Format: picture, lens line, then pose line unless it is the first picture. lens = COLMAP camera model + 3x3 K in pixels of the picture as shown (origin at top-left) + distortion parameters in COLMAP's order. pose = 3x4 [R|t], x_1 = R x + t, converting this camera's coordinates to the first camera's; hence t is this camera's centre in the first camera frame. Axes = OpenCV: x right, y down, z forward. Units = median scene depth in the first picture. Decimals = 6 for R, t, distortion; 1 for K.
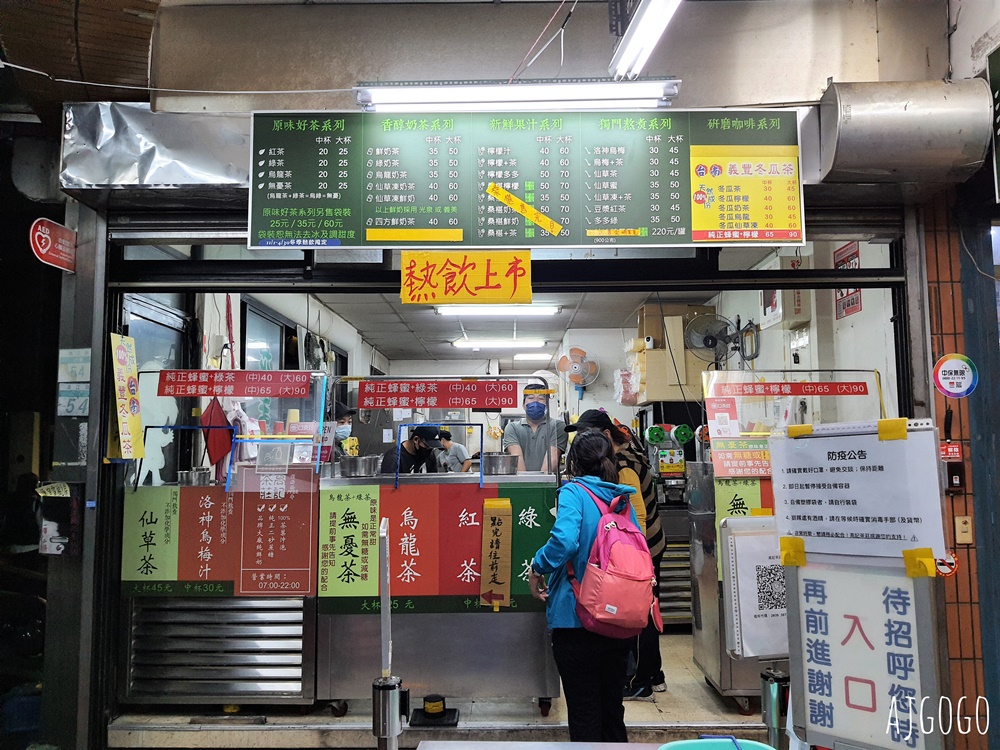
lens RADIAL K [[811.7, 0, 493.8], [0, 811.7, 368.7], [0, 0, 1]] dist [0.083122, -0.113734]
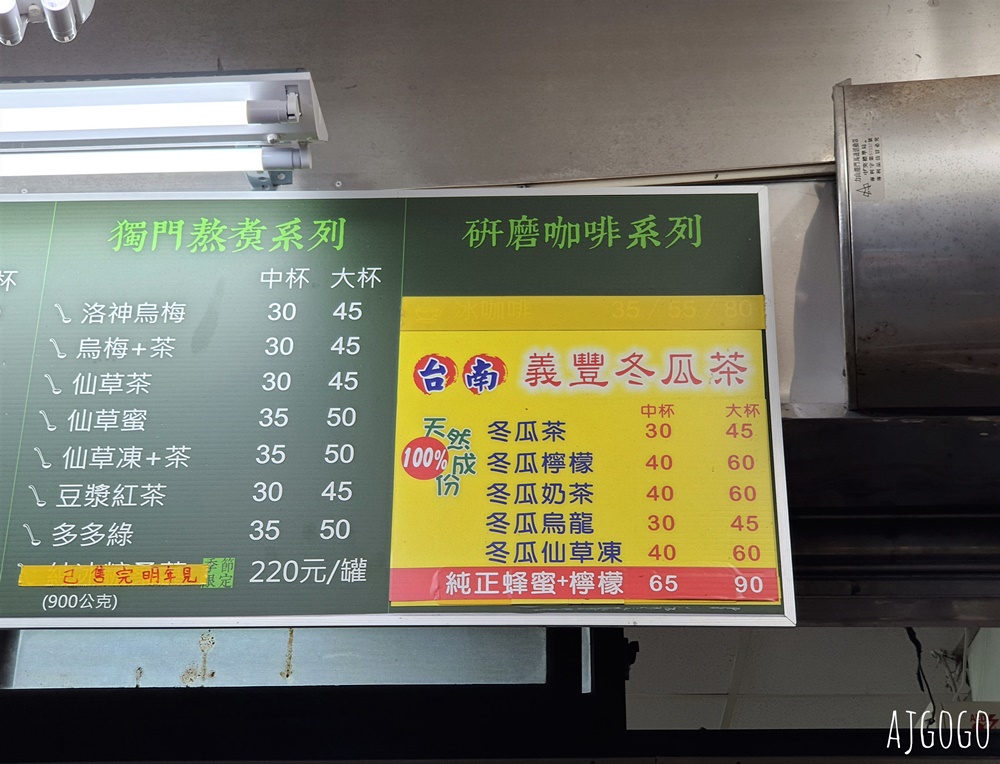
lens RADIAL K [[1706.2, 0, 491.8], [0, 1706.2, 424.0], [0, 0, 1]] dist [0.080967, 0.000000]
pose [[0.996717, -0.009169, -0.080443, 0.309508], [-0.017251, 0.946702, -0.321650, -0.025473], [0.079105, 0.321982, 0.943435, 0.406762]]
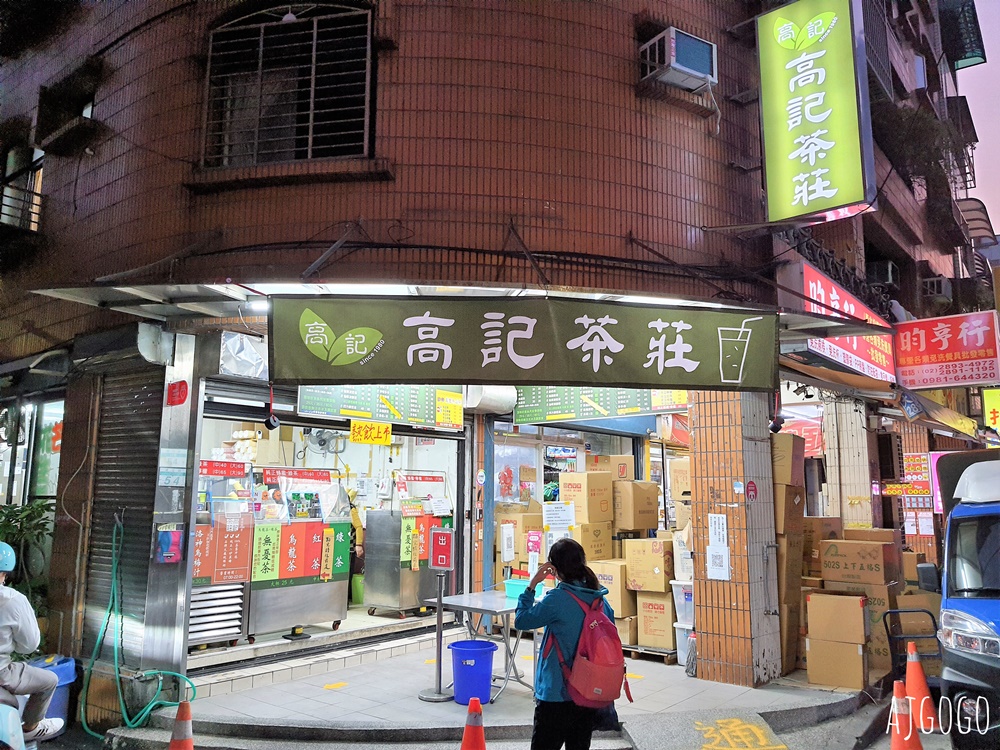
lens RADIAL K [[811.7, 0, 507.0], [0, 811.7, 376.6], [0, 0, 1]] dist [0.083122, -0.113734]
pose [[0.608659, 0.128095, 0.783024, -1.617090], [-0.093202, 0.991592, -0.089768, -0.095797], [-0.787939, -0.018342, 0.615480, -0.752008]]
